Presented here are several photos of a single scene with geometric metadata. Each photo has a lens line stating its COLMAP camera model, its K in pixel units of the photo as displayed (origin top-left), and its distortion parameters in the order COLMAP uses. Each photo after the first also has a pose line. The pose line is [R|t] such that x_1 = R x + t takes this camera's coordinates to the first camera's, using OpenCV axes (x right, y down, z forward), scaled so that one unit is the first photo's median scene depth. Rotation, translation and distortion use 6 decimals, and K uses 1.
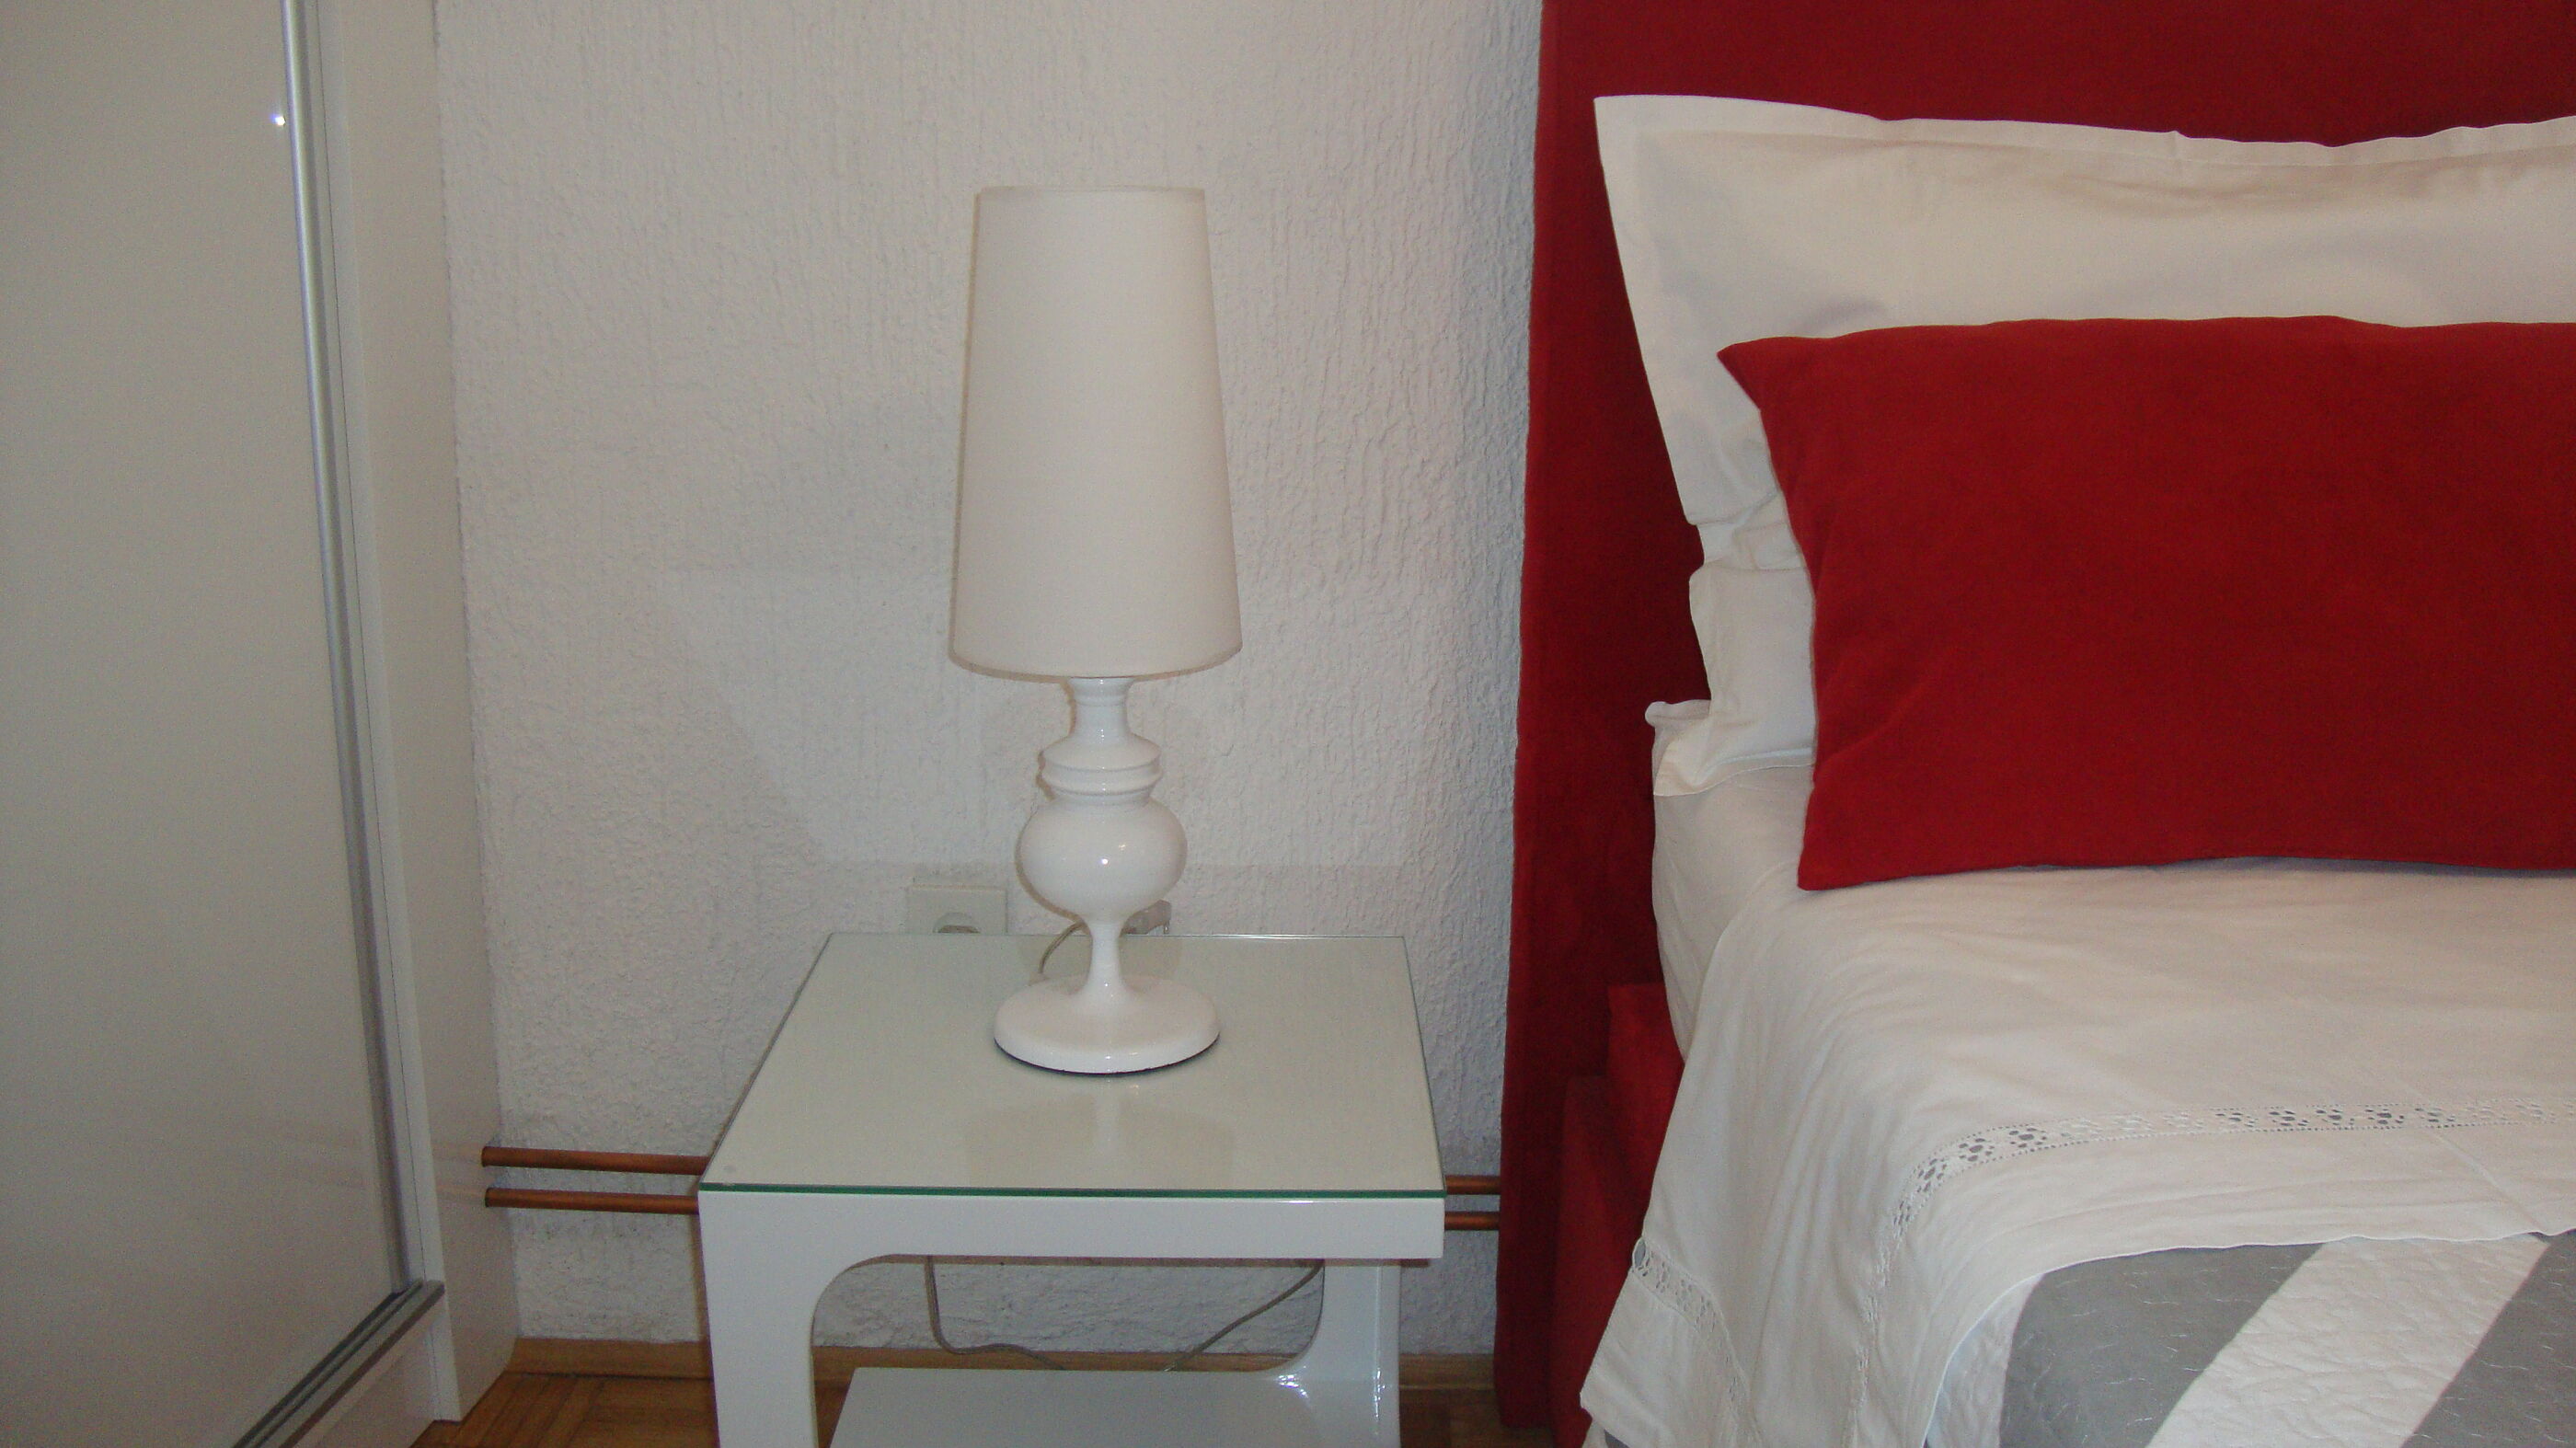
lens RADIAL K [[2281.5, 0, 1288.0], [0, 2281.5, 724.0], [0, 0, 1]] dist [-0.231837, 0.245920]
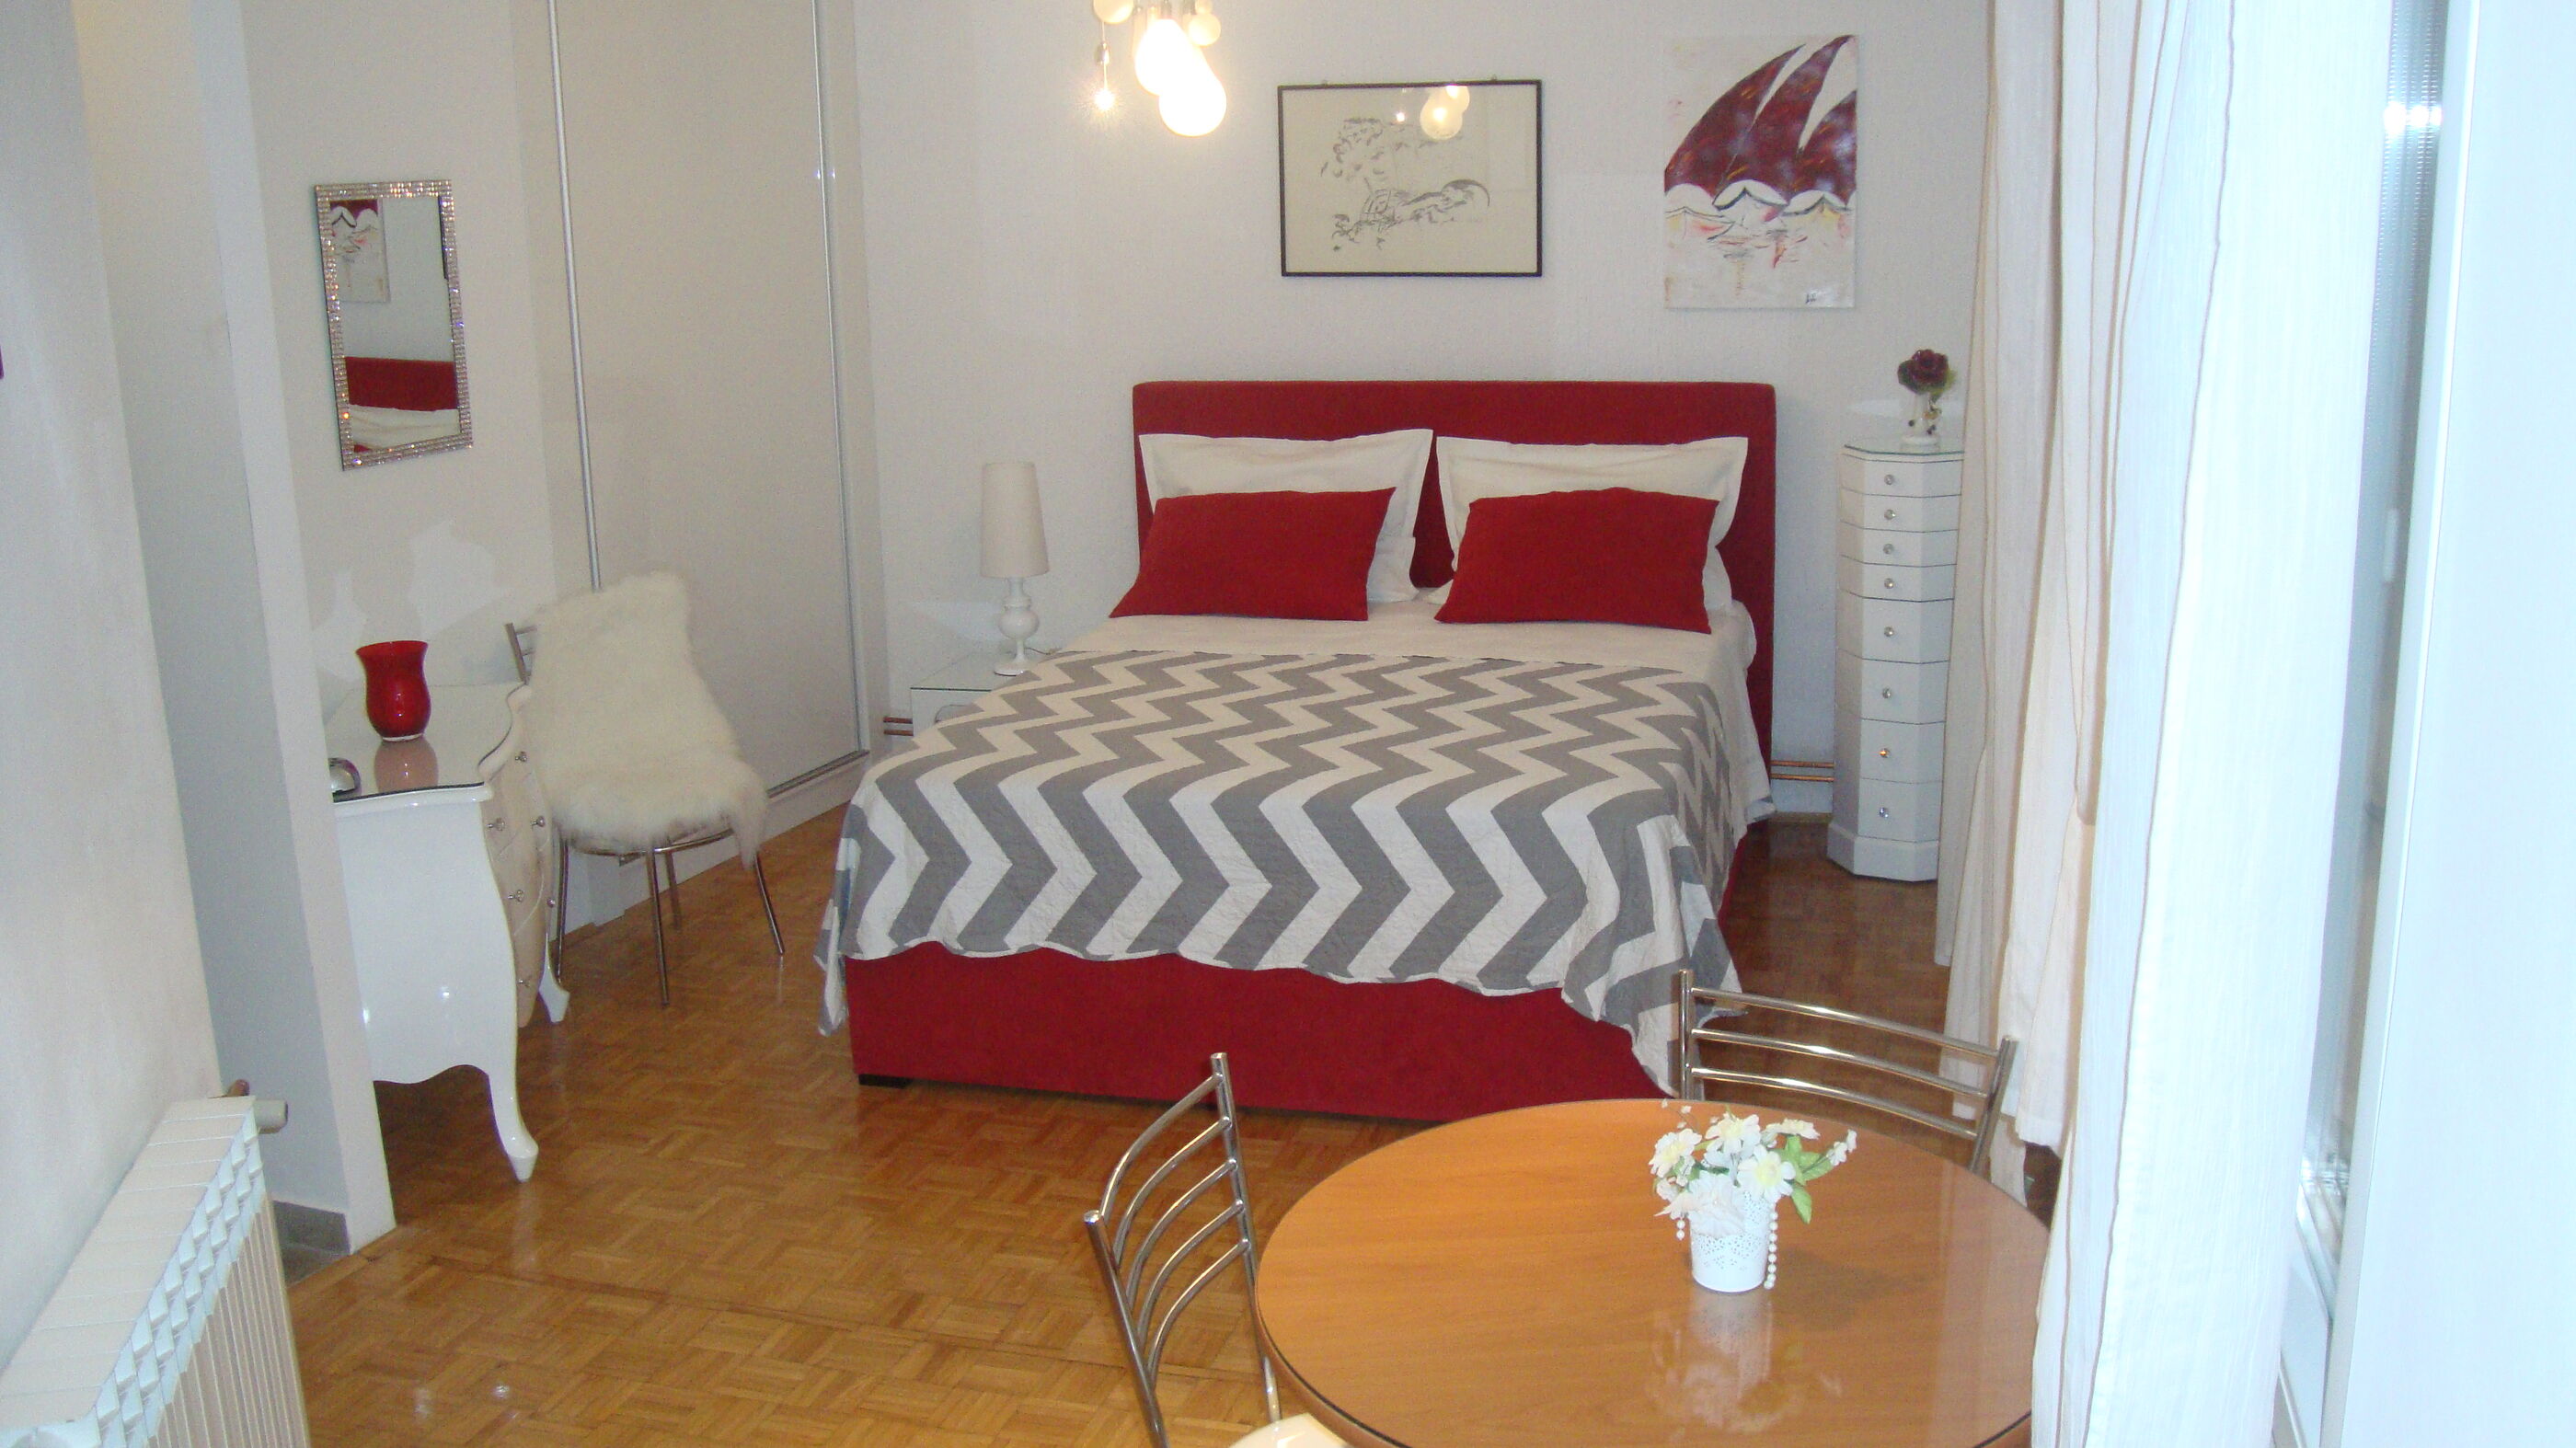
lens RADIAL K [[2281.5, 0, 1288.0], [0, 2281.5, 724.0], [0, 0, 1]] dist [-0.231837, 0.245920]
pose [[0.964018, 0.024808, -0.264677, 1.280207], [-0.029746, 0.999450, -0.014663, 0.246820], [0.264167, 0.022009, 0.964226, -2.444625]]
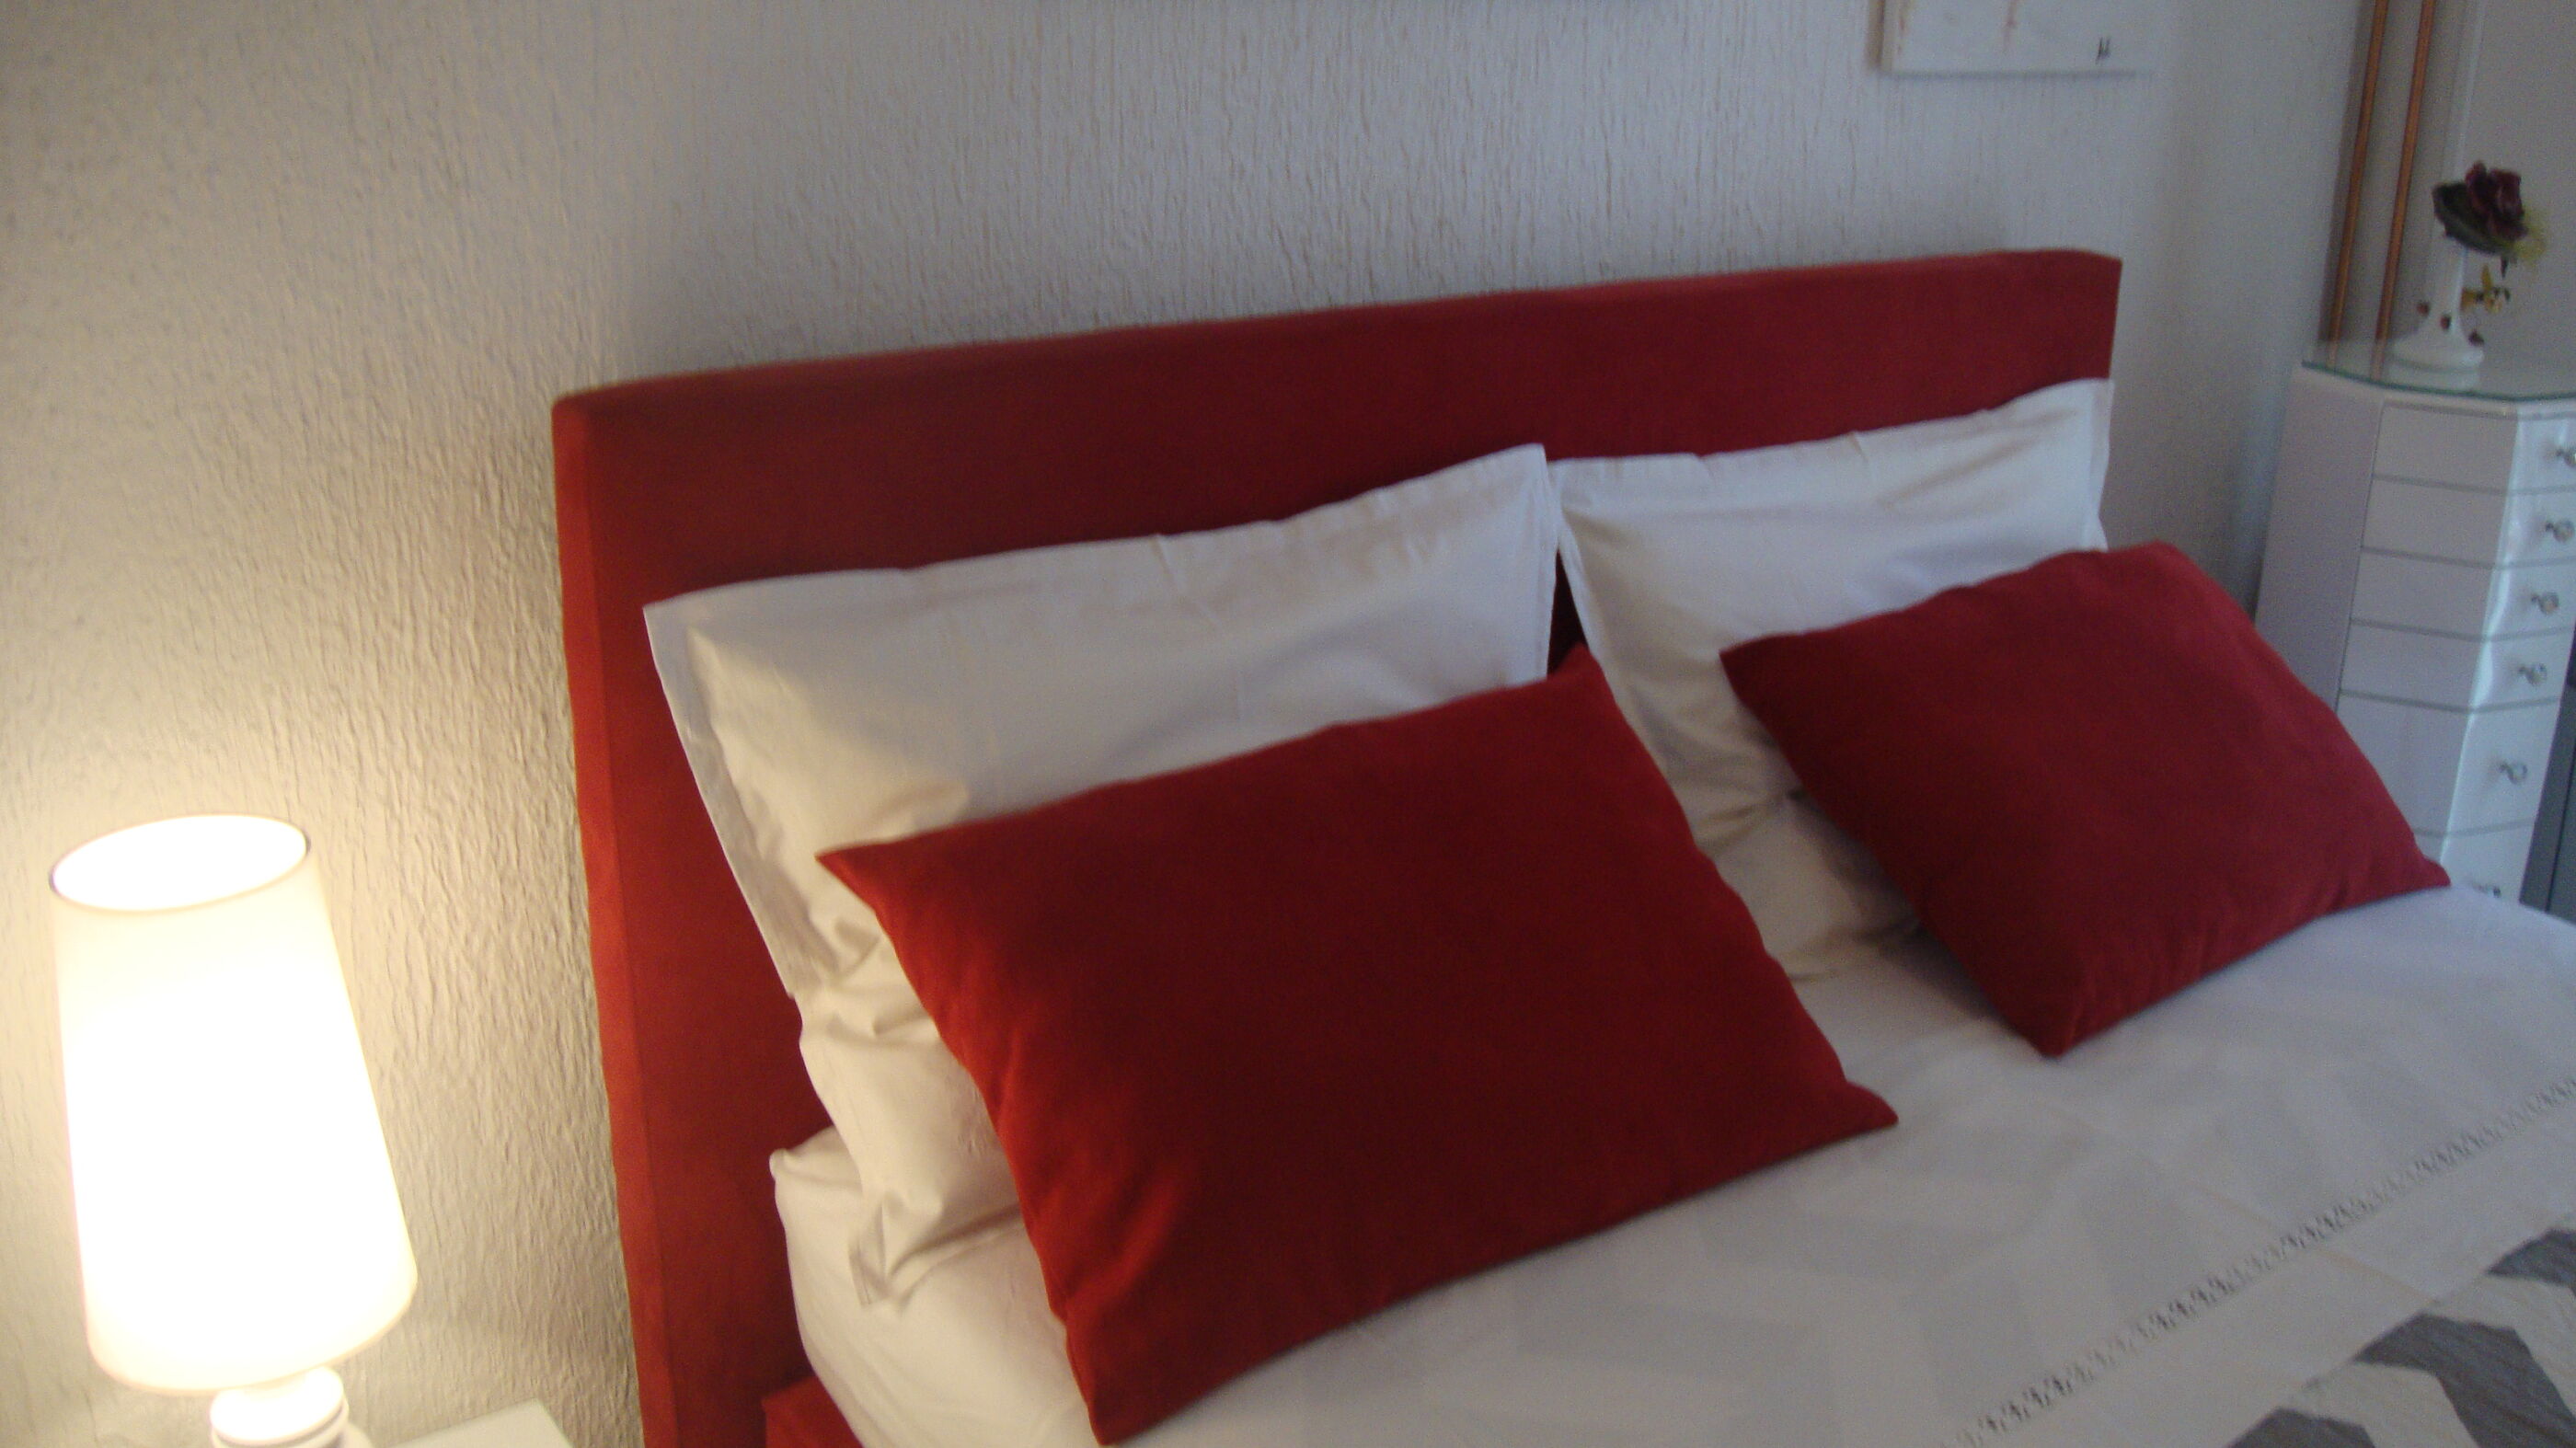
lens RADIAL K [[2281.5, 0, 1288.0], [0, 2281.5, 724.0], [0, 0, 1]] dist [-0.231837, 0.245920]
pose [[0.808093, -0.189953, 0.557587, -0.168134], [0.153273, 0.981779, 0.112329, -0.258670], [-0.568764, -0.005309, 0.822483, 0.027606]]
